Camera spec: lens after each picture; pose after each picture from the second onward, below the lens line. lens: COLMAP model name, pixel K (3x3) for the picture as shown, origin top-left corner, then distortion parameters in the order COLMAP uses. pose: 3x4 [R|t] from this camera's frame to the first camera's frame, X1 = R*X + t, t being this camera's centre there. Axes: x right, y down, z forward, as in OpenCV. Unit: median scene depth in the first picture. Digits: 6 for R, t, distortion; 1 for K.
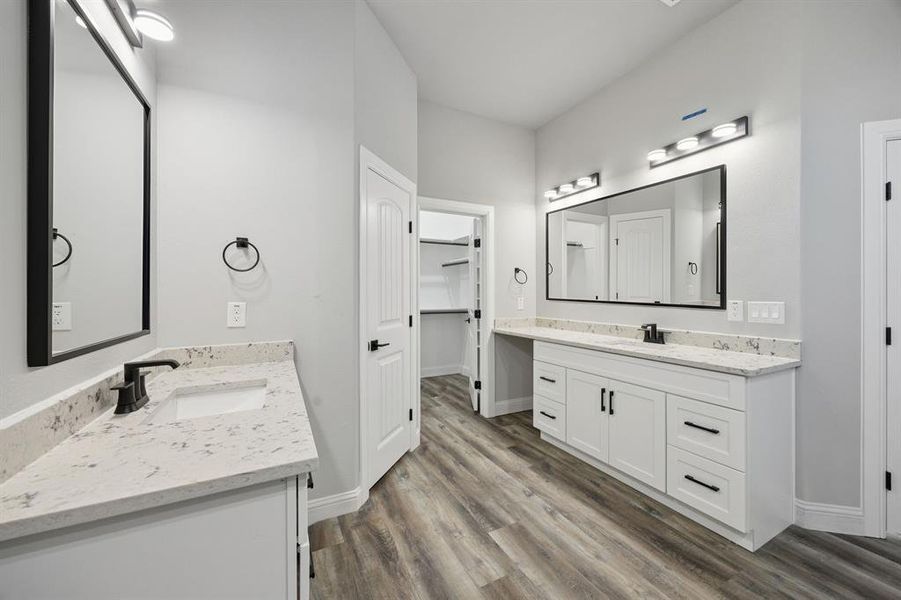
lens RADIAL K [[344.4, 0, 449.6], [0, 344.4, 295.0], [0, 0, 1]] dist [-0.001177, -0.000127]
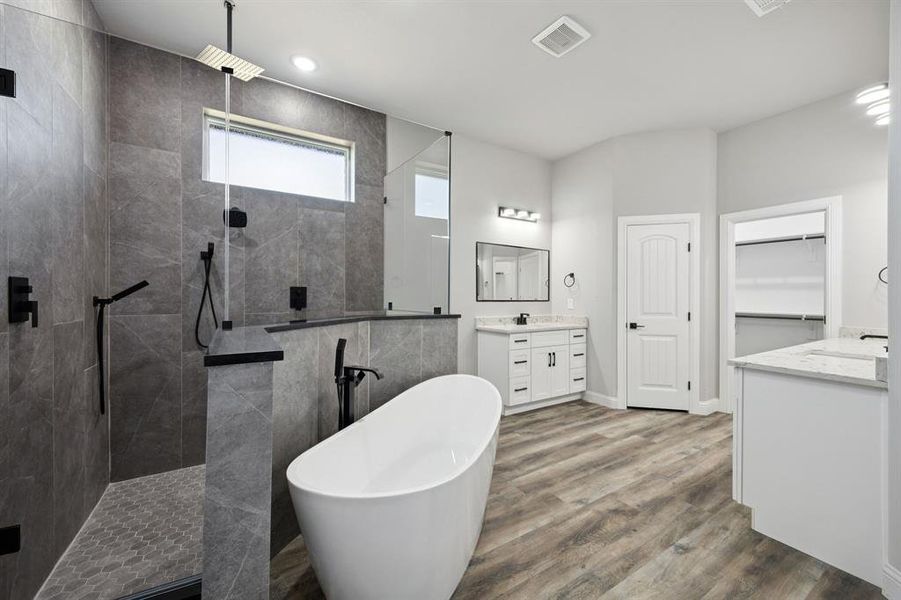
lens RADIAL K [[344.4, 0, 449.6], [0, 344.4, 295.0], [0, 0, 1]] dist [-0.001177, -0.000127]
pose [[0.077723, 0.005389, -0.996960, 1.678644], [-0.005445, 0.999973, 0.004981, -0.014240], [0.996960, 0.005042, 0.077750, -0.066013]]
